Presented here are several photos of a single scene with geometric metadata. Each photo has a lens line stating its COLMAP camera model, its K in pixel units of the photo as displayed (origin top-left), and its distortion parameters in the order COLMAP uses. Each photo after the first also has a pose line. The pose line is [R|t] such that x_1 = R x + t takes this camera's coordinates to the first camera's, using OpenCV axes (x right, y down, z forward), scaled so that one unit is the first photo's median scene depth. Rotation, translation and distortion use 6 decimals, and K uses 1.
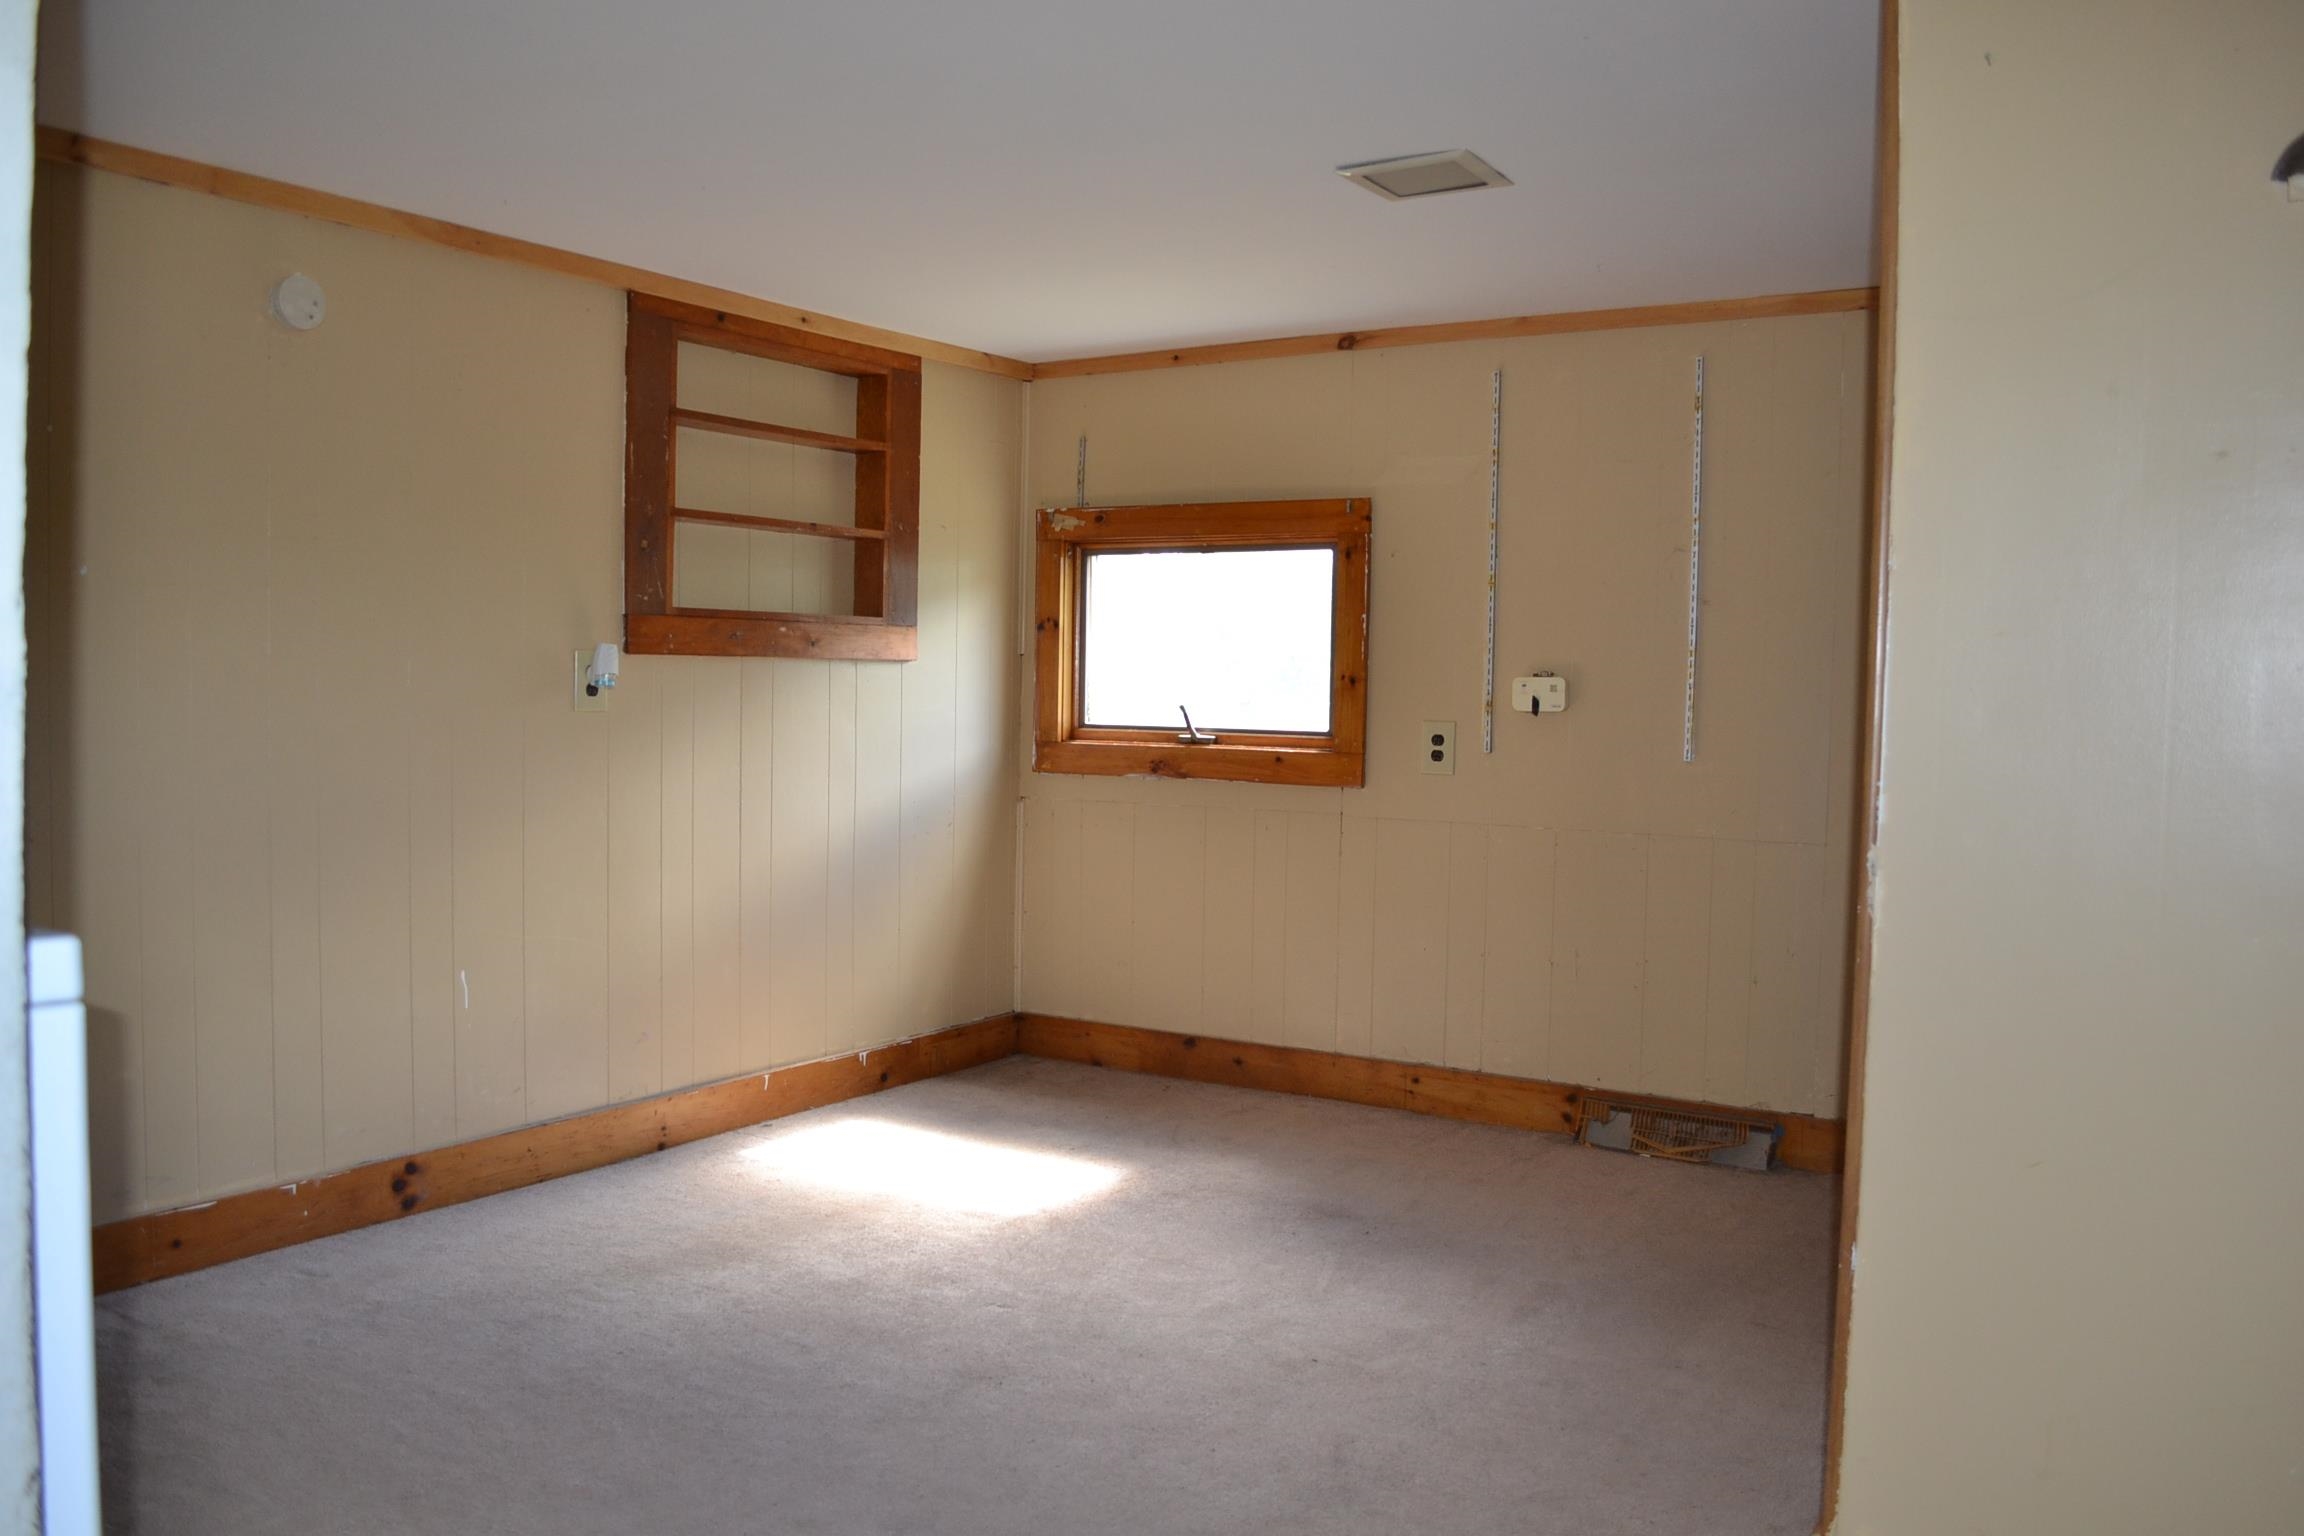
lens RADIAL K [[1859.2, 0, 1152.0], [0, 1859.2, 768.0], [0, 0, 1]] dist [-0.069387, 0.005048]
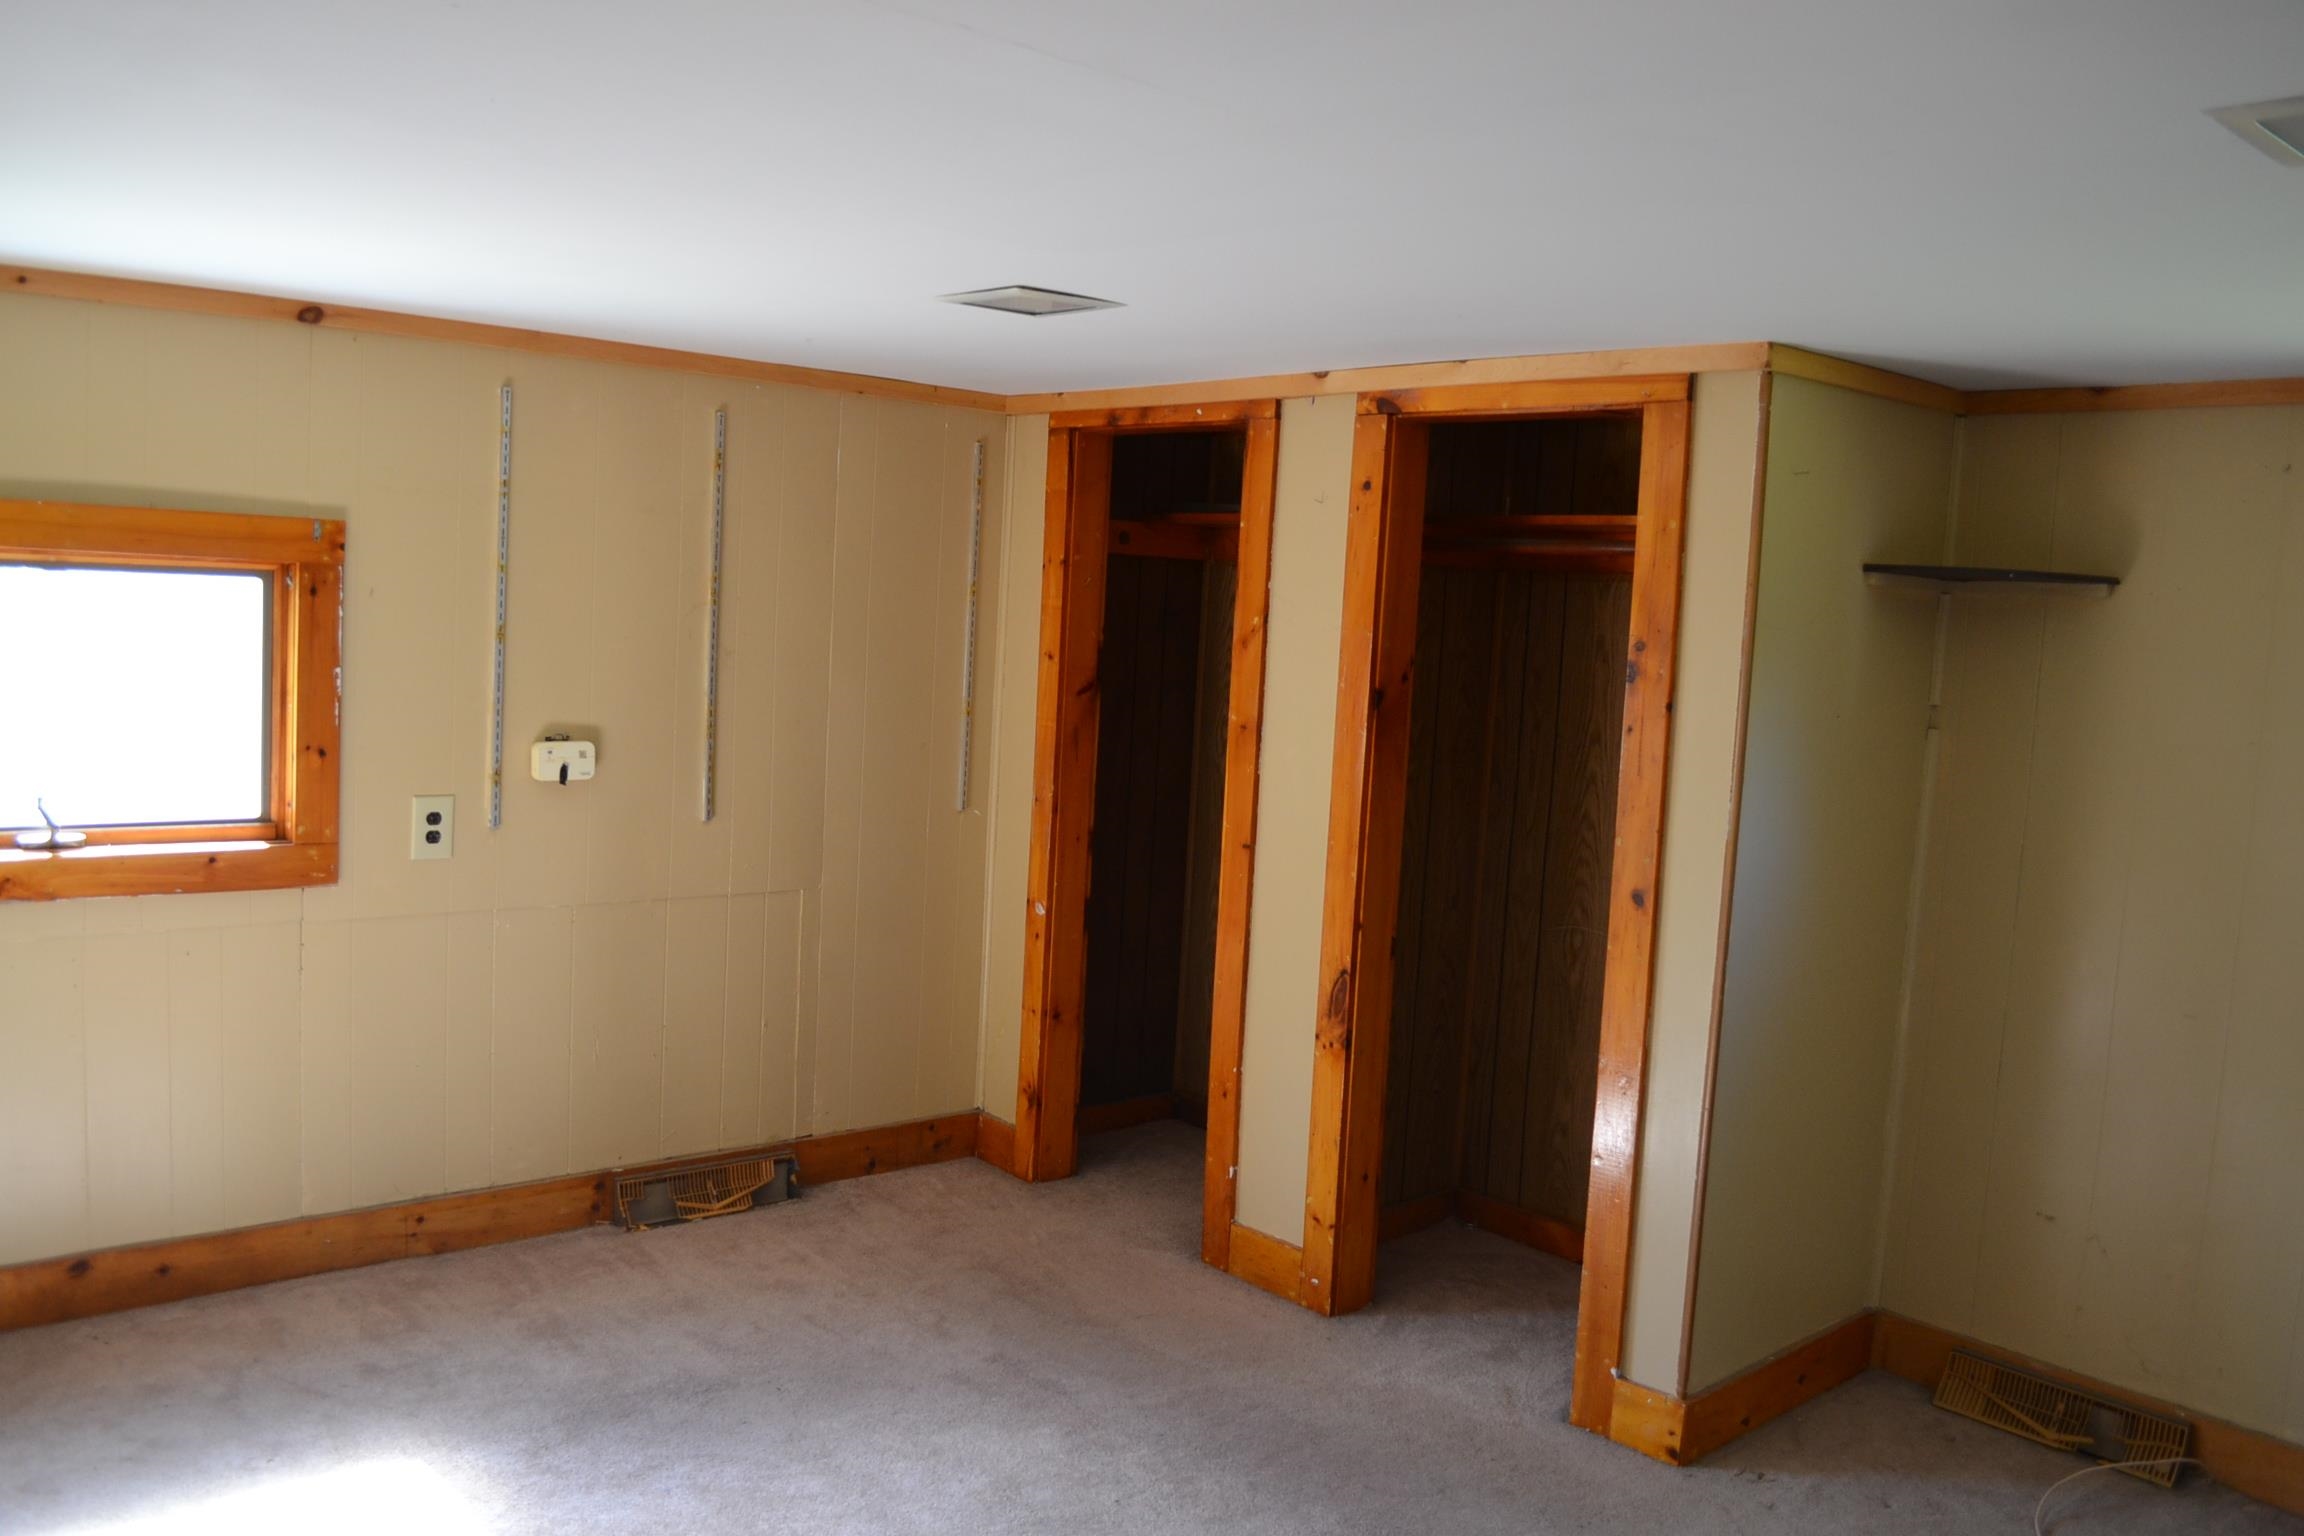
lens RADIAL K [[1859.2, 0, 1152.0], [0, 1859.2, 768.0], [0, 0, 1]] dist [-0.069387, 0.005048]
pose [[0.281648, -0.089778, 0.955308, -0.539236], [-0.005785, 0.995436, 0.095254, -0.117178], [-0.959500, -0.032355, 0.279843, 0.448569]]
